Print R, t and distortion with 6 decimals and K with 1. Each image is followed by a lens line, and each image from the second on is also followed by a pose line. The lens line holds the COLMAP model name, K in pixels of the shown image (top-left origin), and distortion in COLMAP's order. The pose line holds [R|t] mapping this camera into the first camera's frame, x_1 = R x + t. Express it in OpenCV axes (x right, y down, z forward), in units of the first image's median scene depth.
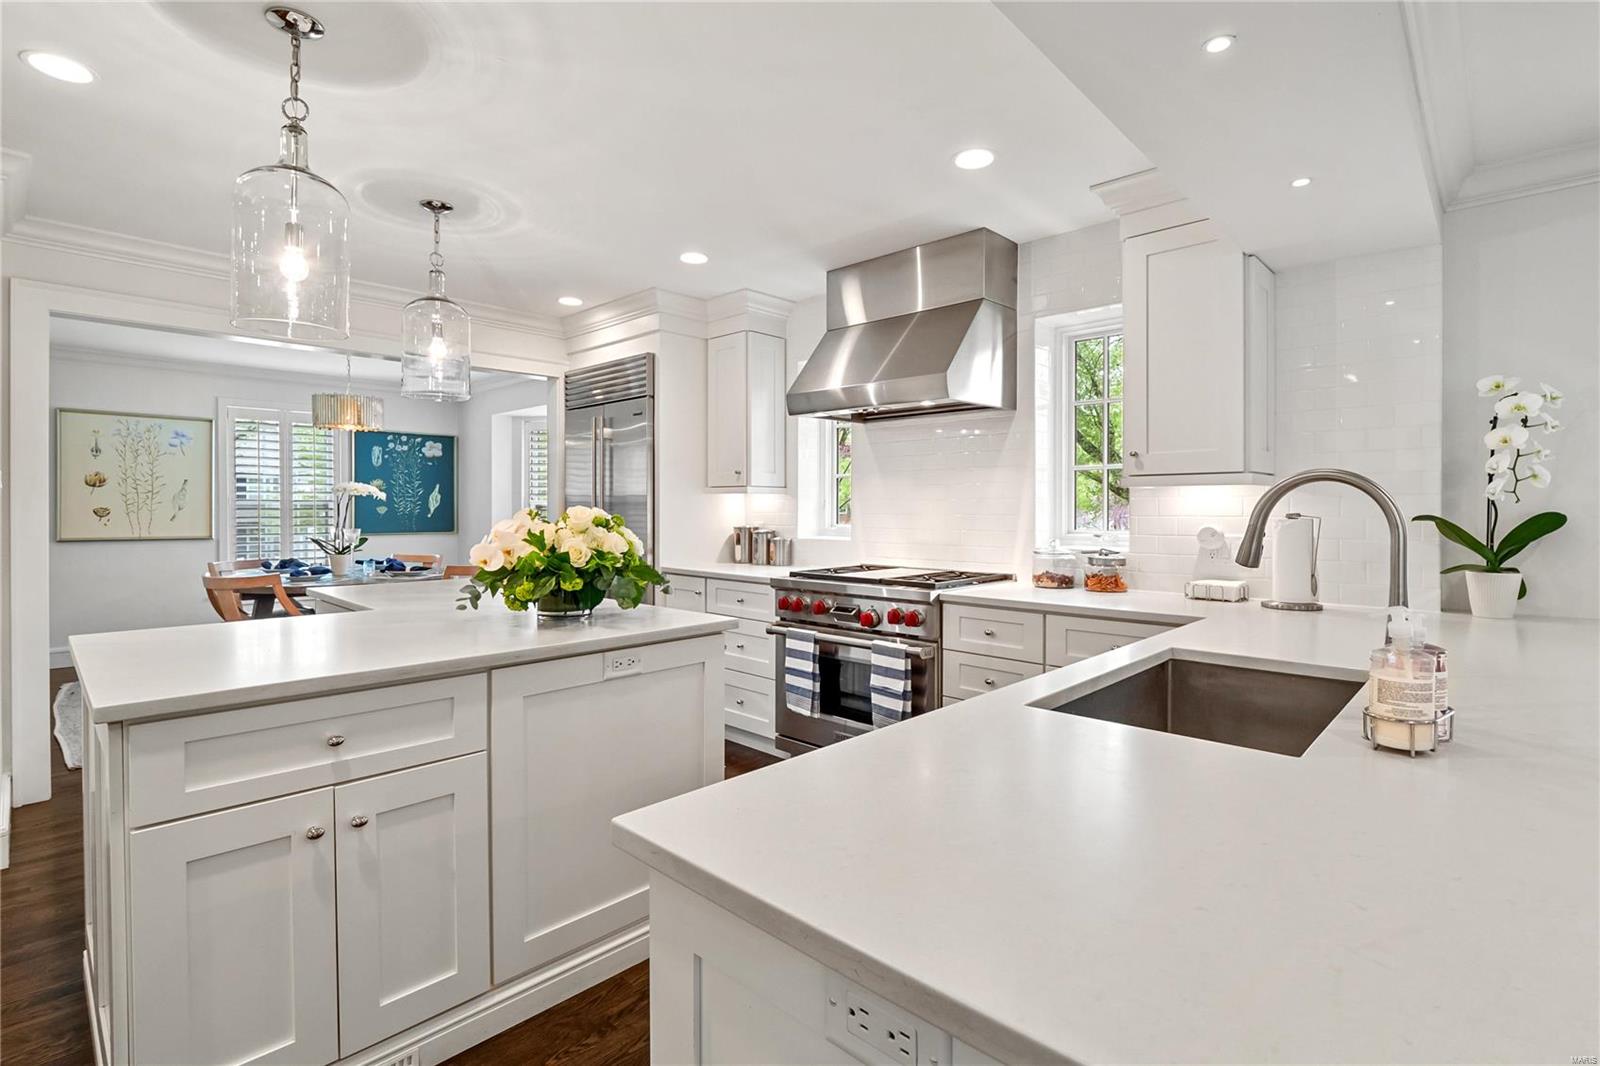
lens RADIAL K [[752.2, 0, 807.9], [0, 752.2, 511.8], [0, 0, 1]] dist [-0.017871, 0.000412]
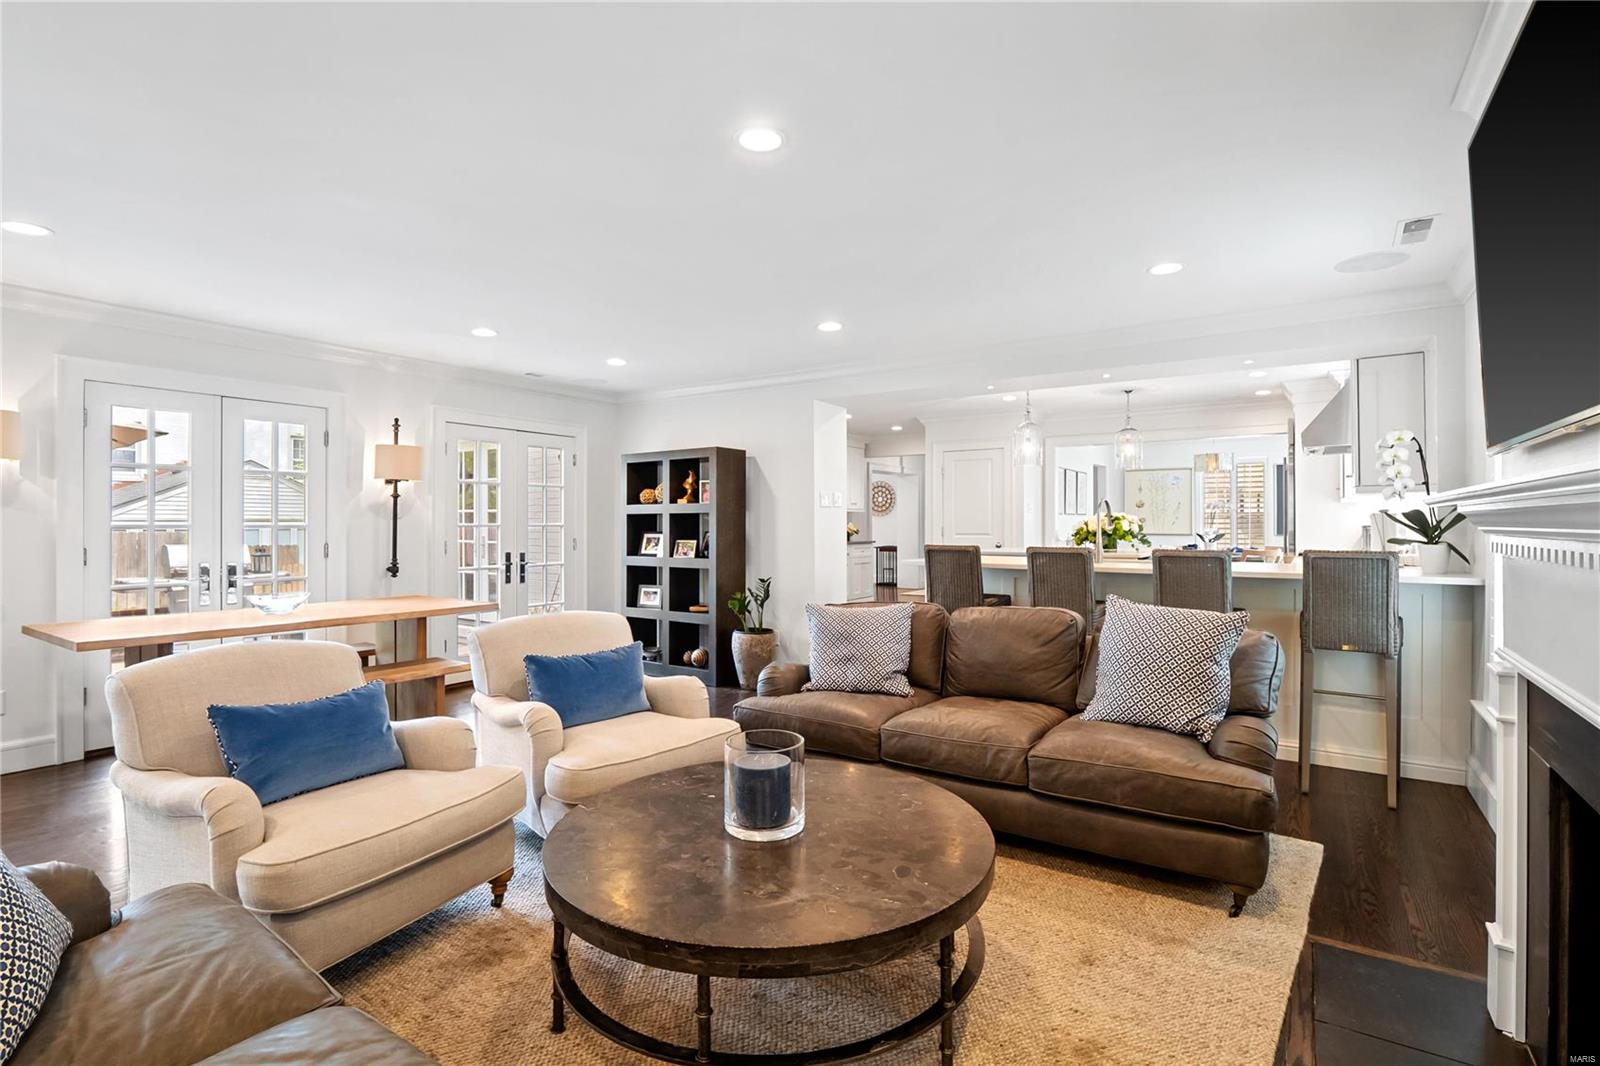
lens RADIAL K [[752.2, 0, 789.5], [0, 752.2, 524.9], [0, 0, 1]] dist [-0.017871, 0.000412]
pose [[0.145617, -0.003975, -0.989333, 1.480359], [-0.000050, 0.999992, -0.004025, 0.034923], [0.989341, 0.000636, 0.145616, -0.385944]]
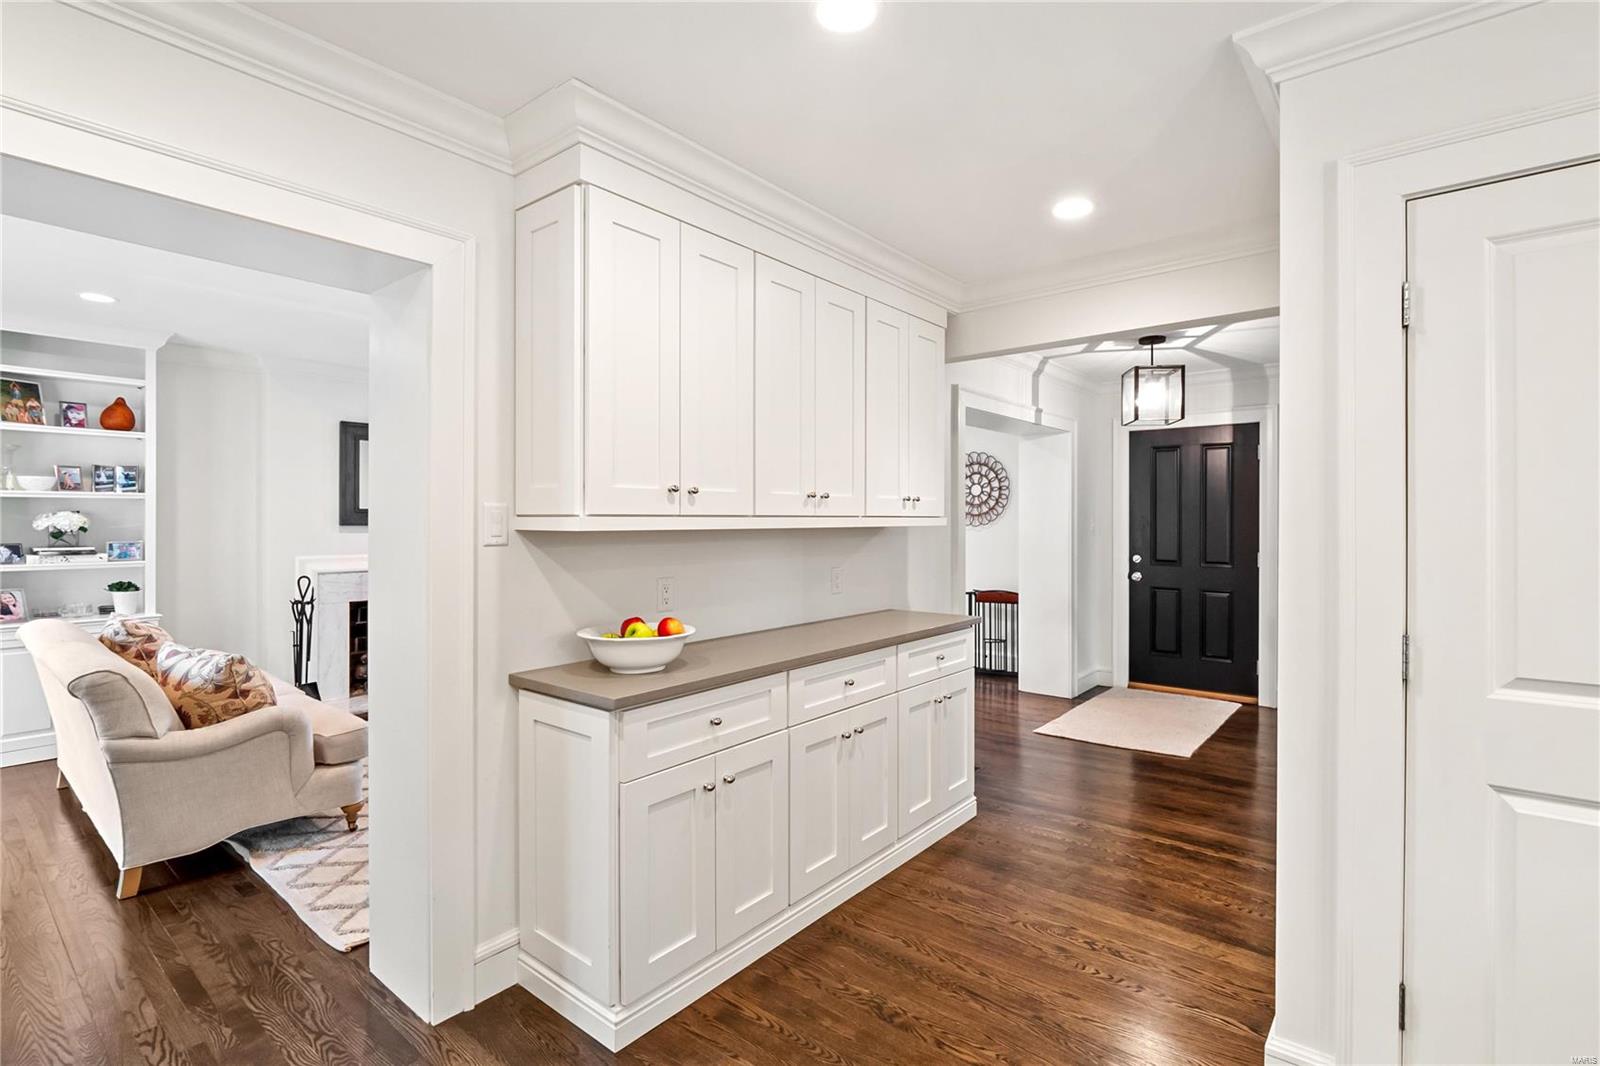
lens RADIAL K [[752.2, 0, 799.0], [0, 752.2, 517.1], [0, 0, 1]] dist [-0.017871, 0.000412]
pose [[0.054561, -0.006690, -0.998488, -0.543925], [-0.002963, 0.999972, -0.006862, -0.033033], [0.998506, 0.003333, 0.054539, 0.120027]]
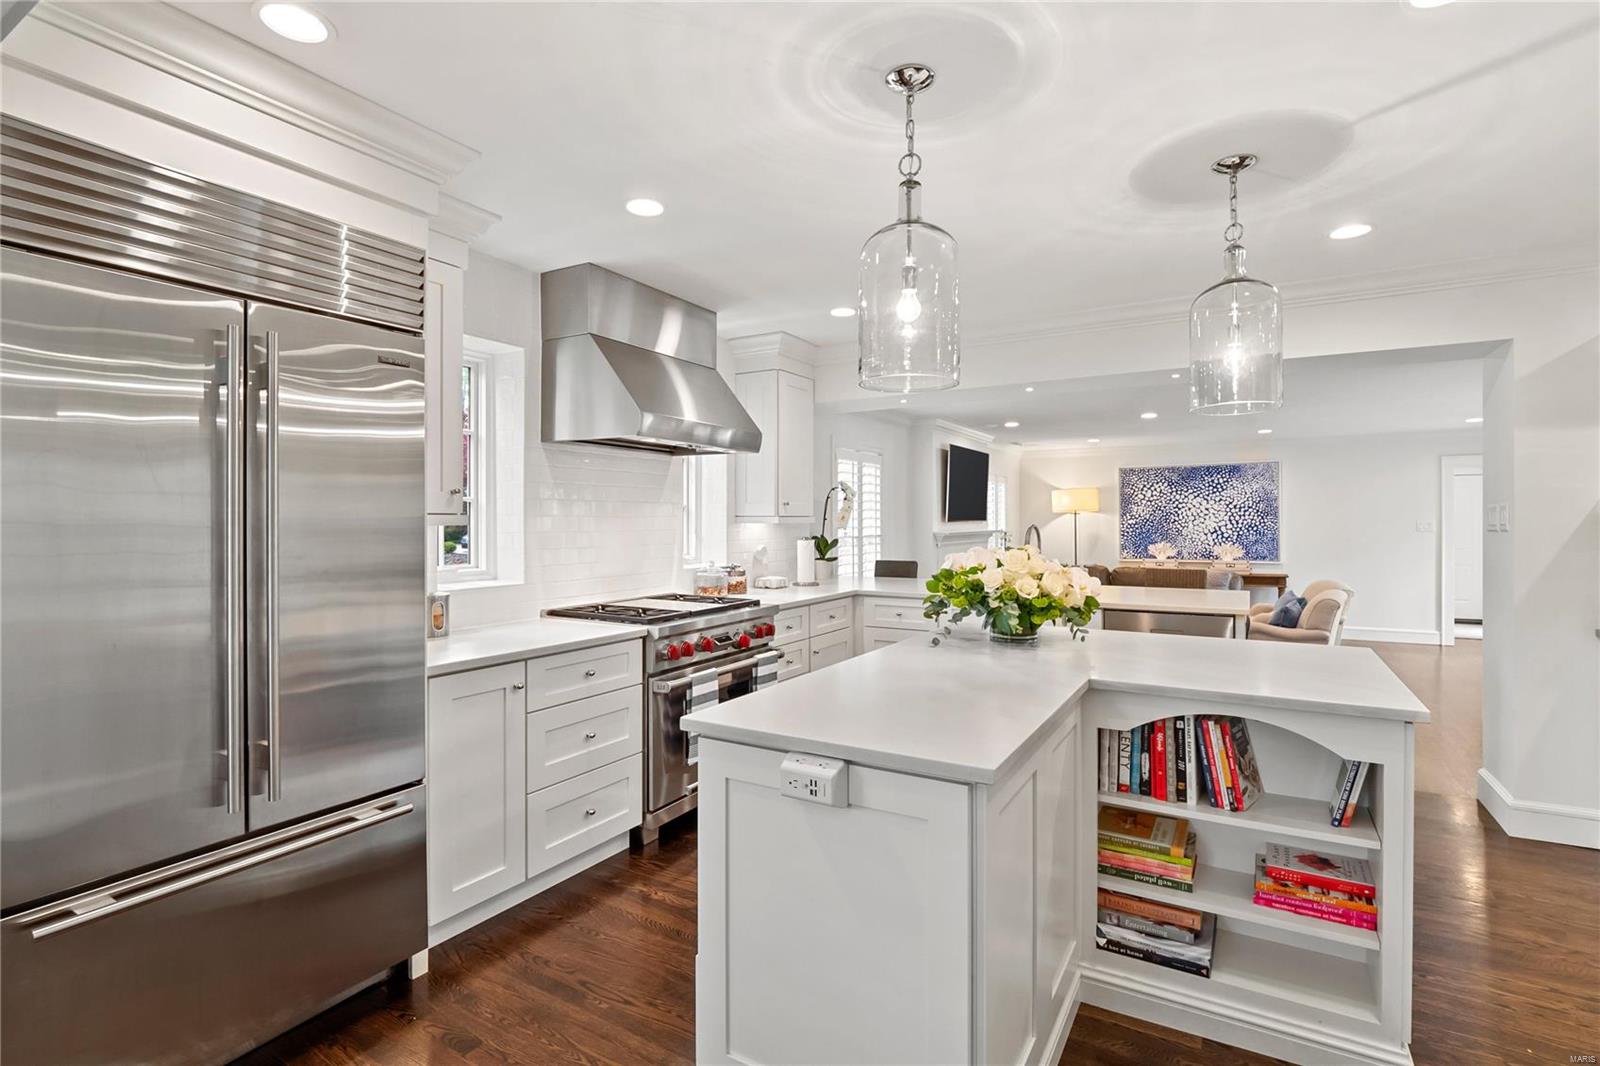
lens RADIAL K [[752.2, 0, 795.1], [0, 752.2, 524.0], [0, 0, 1]] dist [-0.017871, 0.000412]
pose [[-0.206050, -0.008661, 0.978503, -0.904979], [0.003661, 0.999947, 0.009622, -0.037141], [-0.978535, 0.005565, -0.206007, 1.016825]]
